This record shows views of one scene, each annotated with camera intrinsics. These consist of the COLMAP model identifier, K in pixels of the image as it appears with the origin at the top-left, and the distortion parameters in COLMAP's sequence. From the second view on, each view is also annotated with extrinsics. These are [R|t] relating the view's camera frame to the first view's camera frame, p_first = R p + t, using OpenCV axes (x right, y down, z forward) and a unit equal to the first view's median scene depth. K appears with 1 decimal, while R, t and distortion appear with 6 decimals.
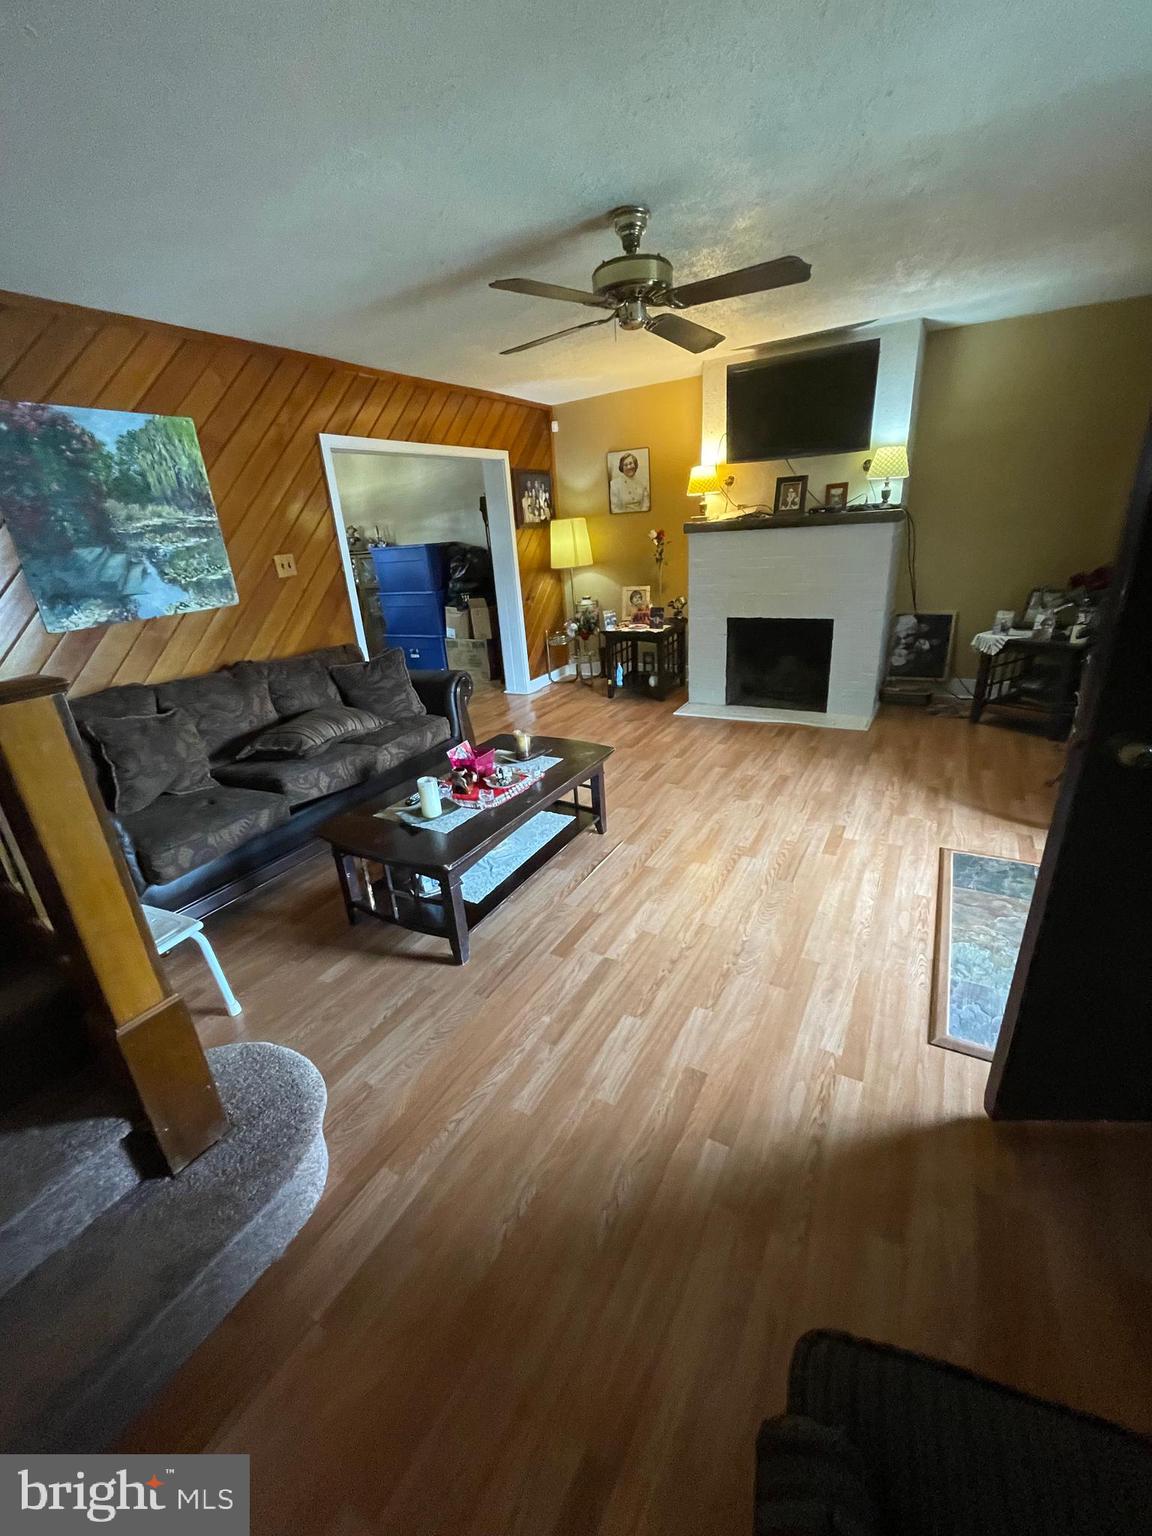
lens RADIAL K [[620.1, 0, 575.3], [0, 620.1, 769.2], [0, 0, 1]] dist [-0.001141, -0.000945]
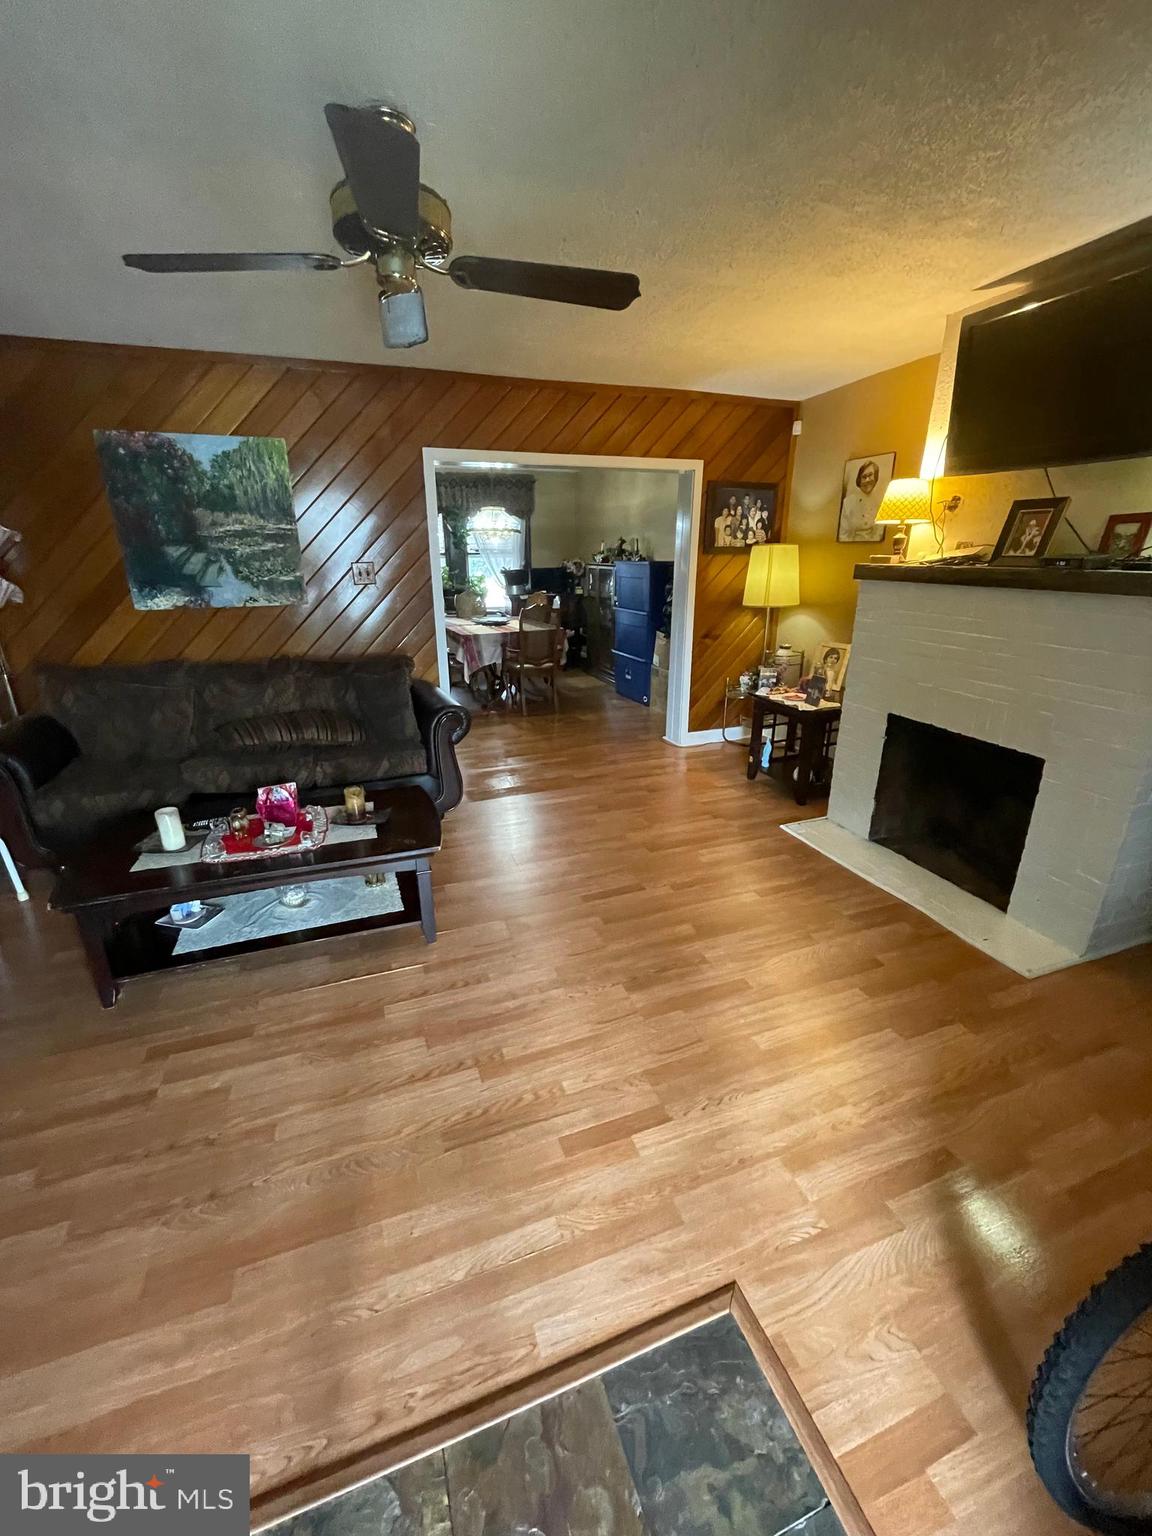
lens RADIAL K [[620.1, 0, 575.3], [0, 620.1, 769.2], [0, 0, 1]] dist [-0.001141, -0.000945]
pose [[0.762731, 0.275795, -0.584960, 0.618075], [-0.281753, 0.955865, 0.083288, -0.238160], [0.582114, 0.101288, 0.806774, 0.467941]]
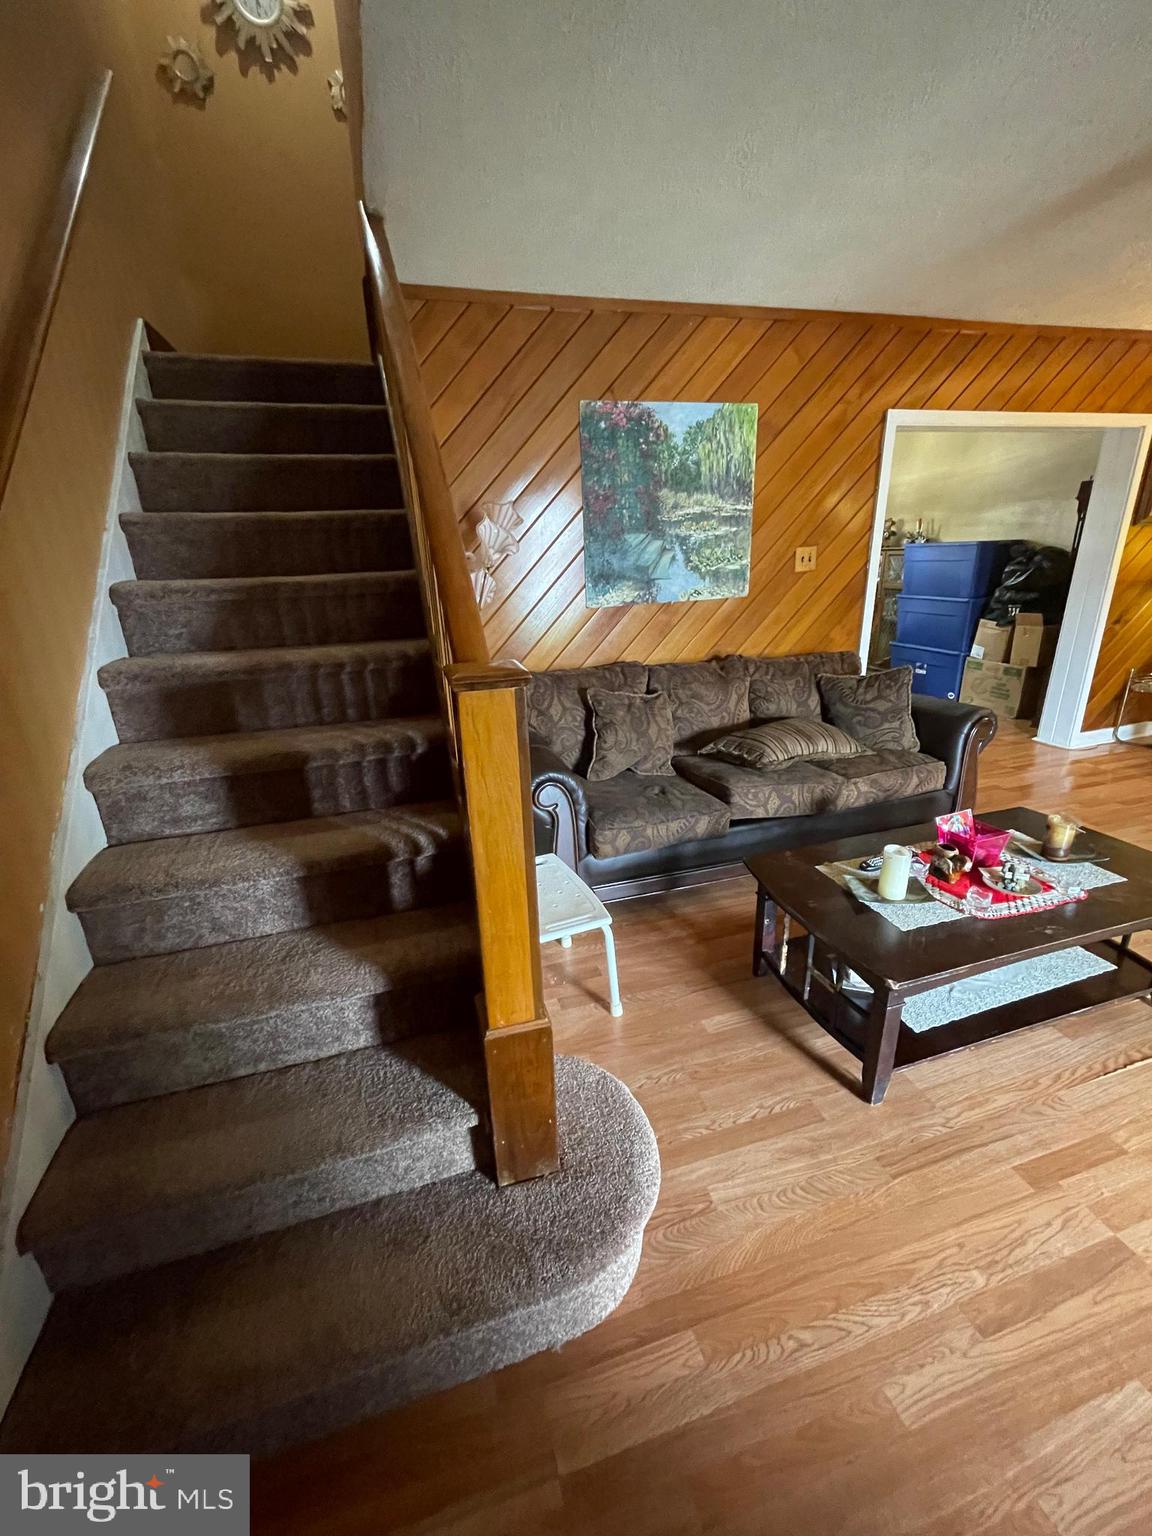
lens RADIAL K [[620.1, 0, 575.3], [0, 620.1, 769.2], [0, 0, 1]] dist [-0.001141, -0.000945]
pose [[0.724194, 0.266779, -0.635902, -0.054919], [-0.261320, 0.959530, 0.104948, -0.042949], [0.638165, 0.090171, 0.764601, 0.125511]]
